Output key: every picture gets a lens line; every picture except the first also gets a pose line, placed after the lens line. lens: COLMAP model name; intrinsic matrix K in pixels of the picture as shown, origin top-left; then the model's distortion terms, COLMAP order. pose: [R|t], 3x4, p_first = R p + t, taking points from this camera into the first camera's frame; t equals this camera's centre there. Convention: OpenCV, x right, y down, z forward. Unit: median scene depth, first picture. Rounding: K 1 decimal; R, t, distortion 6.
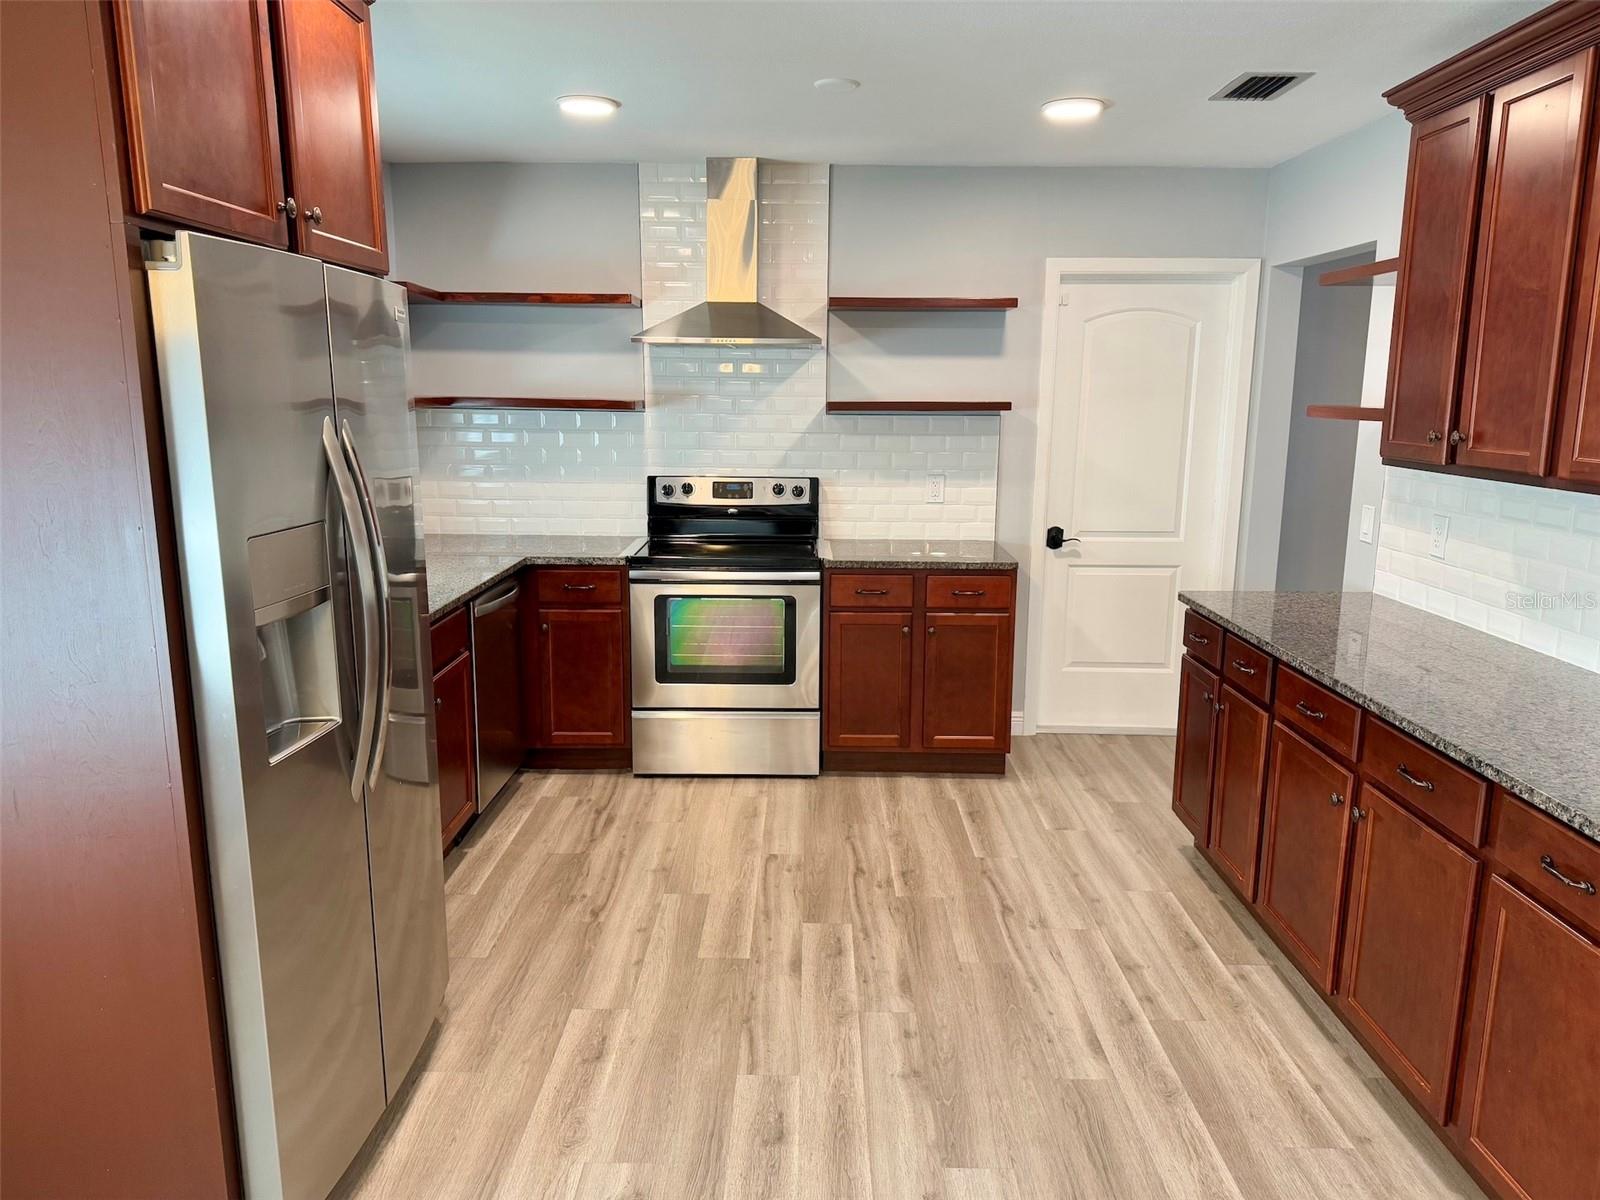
lens RADIAL K [[1126.1, 0, 818.9], [0, 1126.1, 611.0], [0, 0, 1]] dist [0.073272, -0.107769]
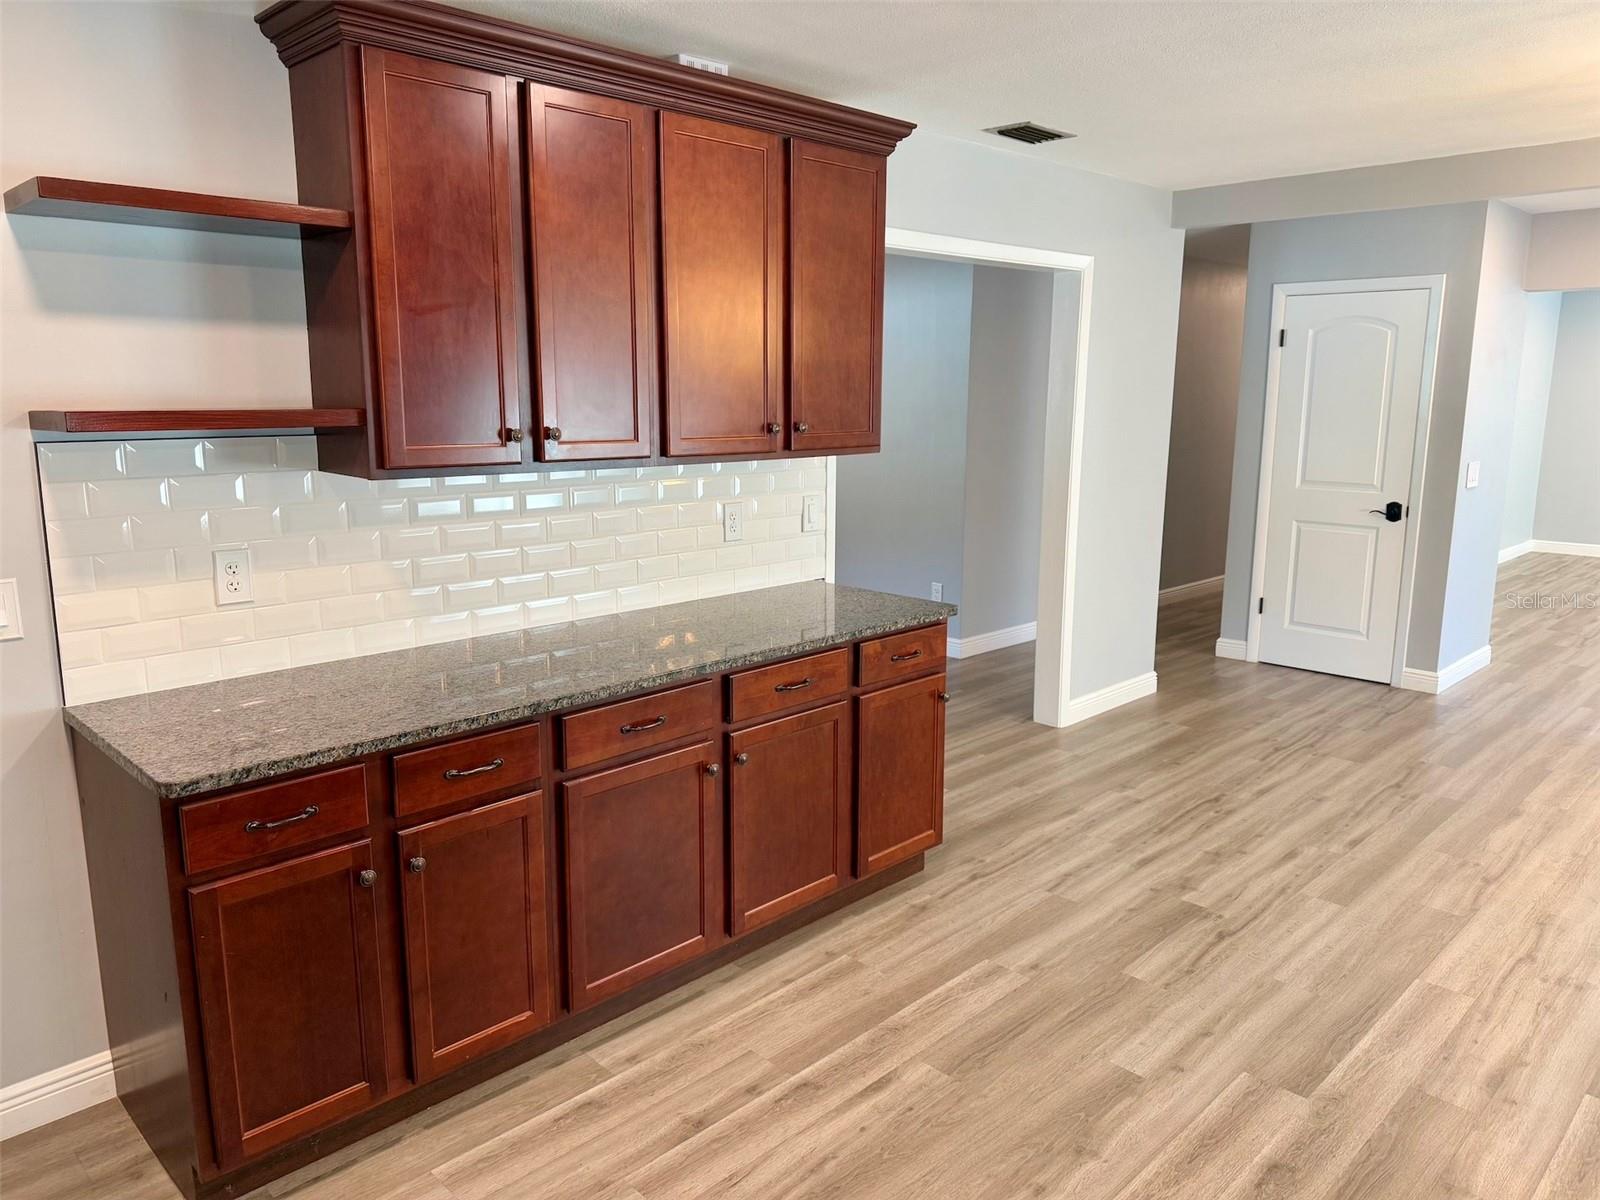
lens RADIAL K [[1135.7, 0, 809.7], [0, 1135.7, 597.9], [0, 0, 1]] dist [0.095961, -0.116526]
pose [[-0.708683, -0.143114, 0.690860, -0.211258], [0.125568, 0.937992, 0.323116, -0.206879], [-0.694263, 0.315736, -0.646768, 1.018774]]
